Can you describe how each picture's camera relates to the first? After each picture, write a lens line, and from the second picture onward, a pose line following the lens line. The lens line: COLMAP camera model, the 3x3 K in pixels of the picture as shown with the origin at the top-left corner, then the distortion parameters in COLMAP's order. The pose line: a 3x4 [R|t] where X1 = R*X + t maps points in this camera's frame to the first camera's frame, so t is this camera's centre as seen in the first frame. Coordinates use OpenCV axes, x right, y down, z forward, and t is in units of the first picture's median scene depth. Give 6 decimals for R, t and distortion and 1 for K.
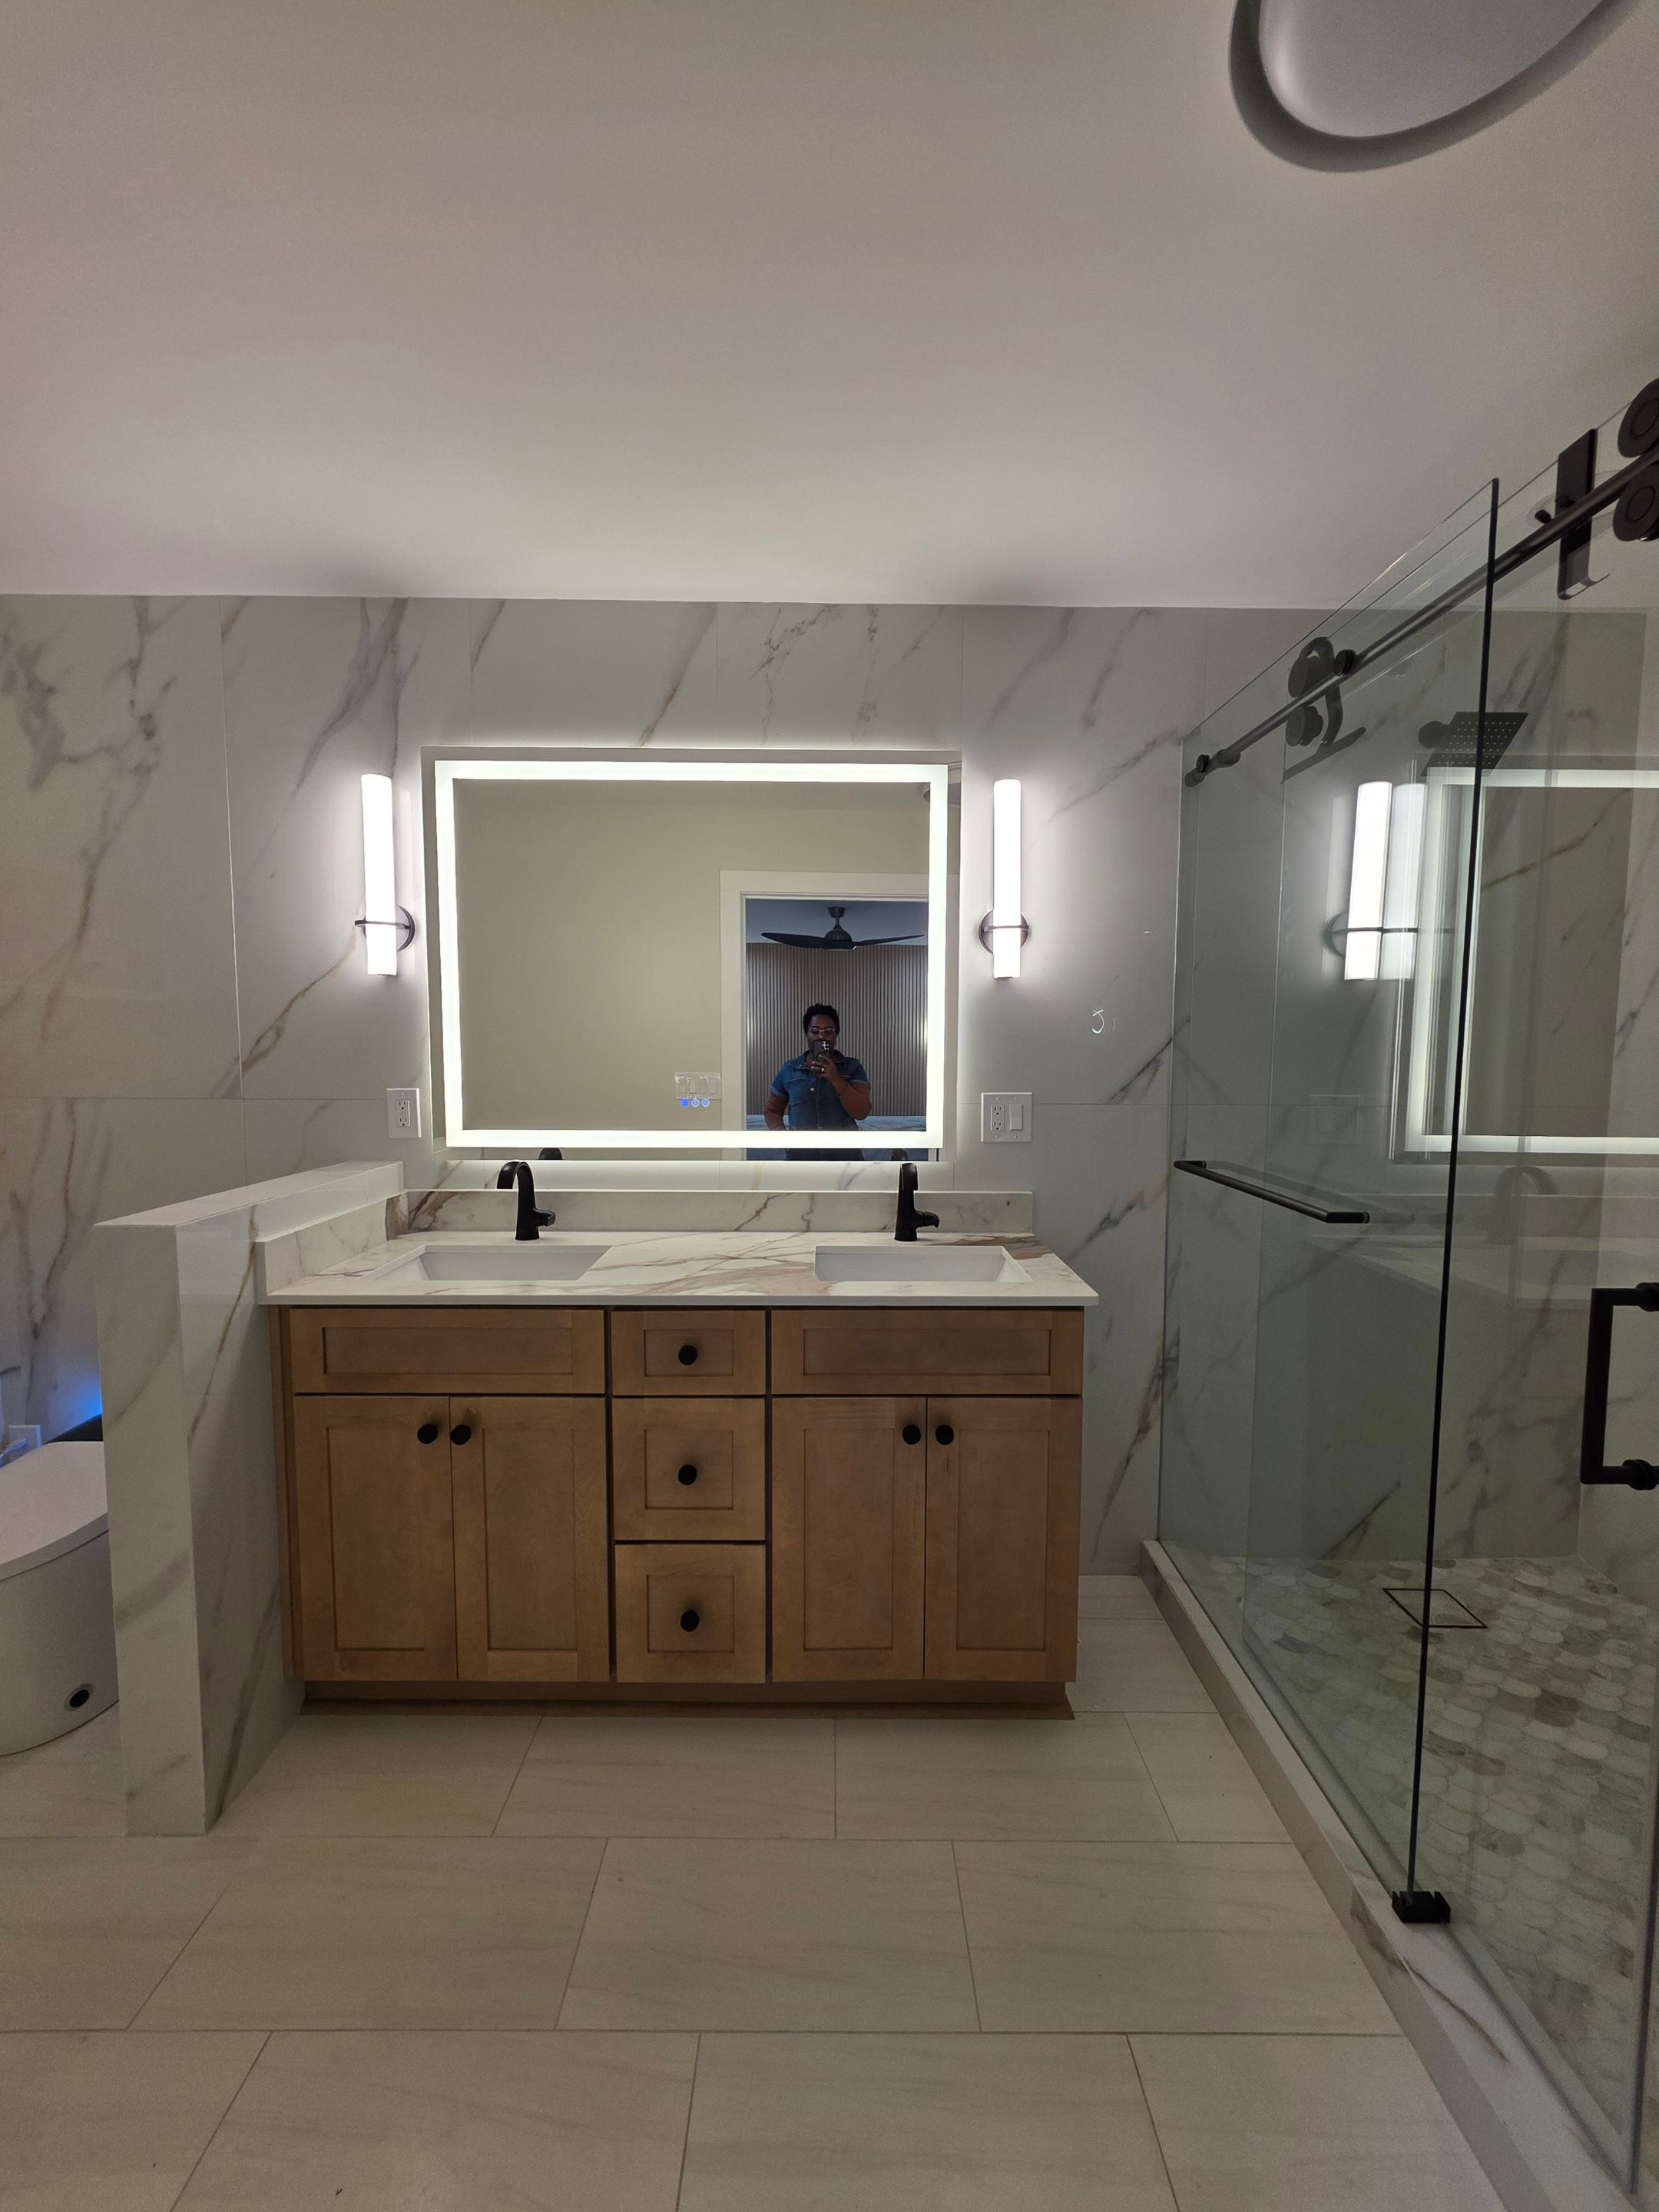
lens RADIAL K [[880.0, 0, 827.7], [0, 880.0, 1110.4], [0, 0, 1]] dist [0.003741, -0.001924]
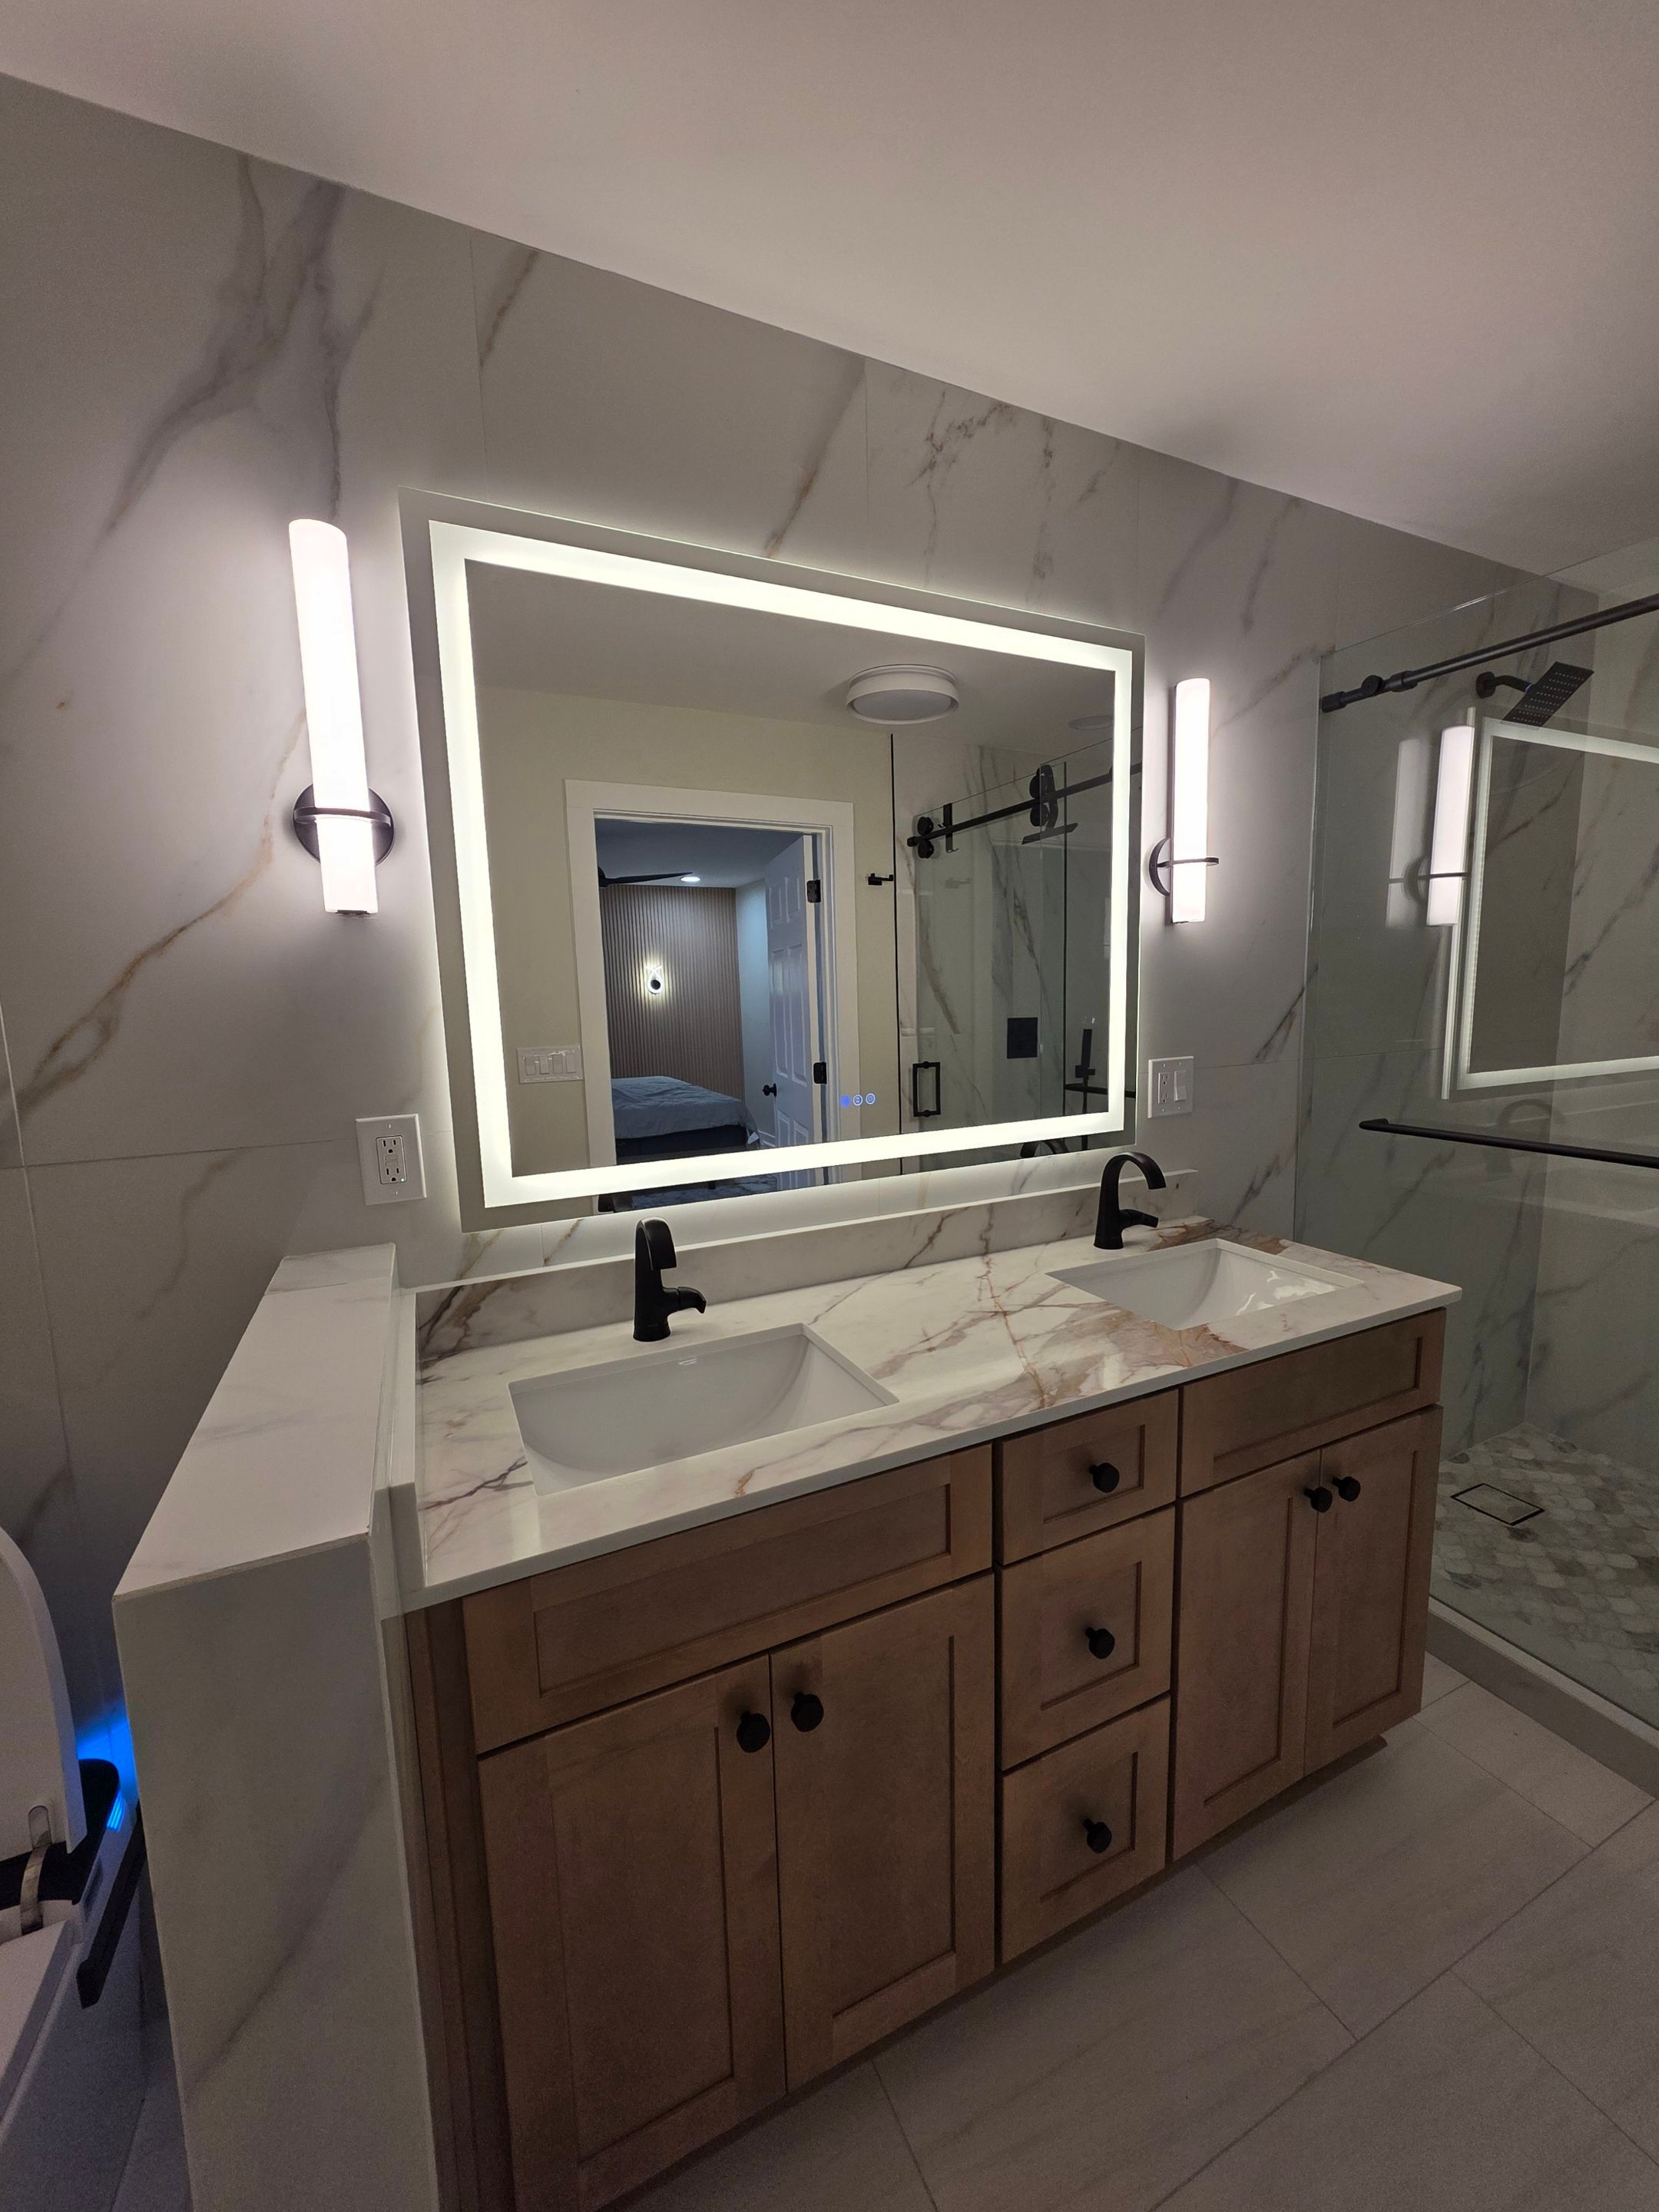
lens RADIAL K [[880.0, 0, 835.1], [0, 880.0, 1113.4], [0, 0, 1]] dist [0.003741, -0.001924]
pose [[0.902351, -0.087995, 0.421923, -0.478602], [0.064669, 0.995497, 0.069313, -0.049245], [-0.426122, -0.035259, 0.903978, 0.378997]]
